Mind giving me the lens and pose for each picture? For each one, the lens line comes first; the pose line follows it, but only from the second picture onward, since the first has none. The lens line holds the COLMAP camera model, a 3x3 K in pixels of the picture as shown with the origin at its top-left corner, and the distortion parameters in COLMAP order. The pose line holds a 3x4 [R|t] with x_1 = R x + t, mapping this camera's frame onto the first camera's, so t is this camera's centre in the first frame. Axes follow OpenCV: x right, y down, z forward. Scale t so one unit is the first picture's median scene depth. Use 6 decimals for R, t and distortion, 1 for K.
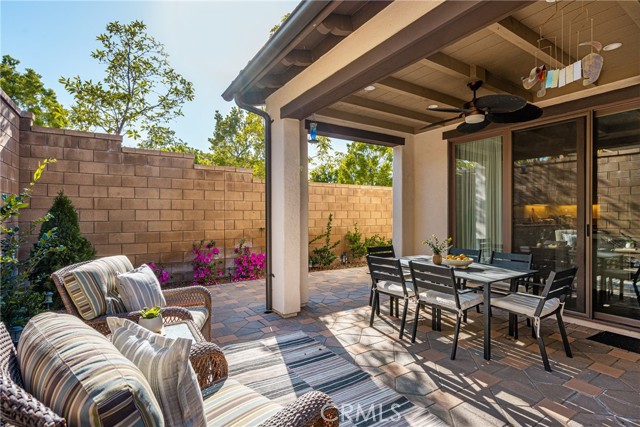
lens RADIAL K [[313.2, 0, 329.3], [0, 313.2, 214.1], [0, 0, 1]] dist [-0.024107, 0.000264]
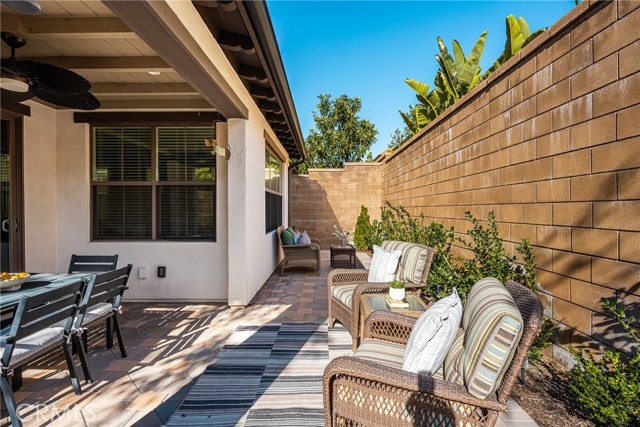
lens RADIAL K [[318.6, 0, 320.0], [0, 318.6, 213.5], [0, 0, 1]] dist [-0.005376, -0.001355]
pose [[-0.824896, -0.011275, 0.565172, -0.472516], [-0.005794, 0.999917, 0.011490, -0.004714], [-0.565255, 0.006203, -0.824893, 1.014180]]
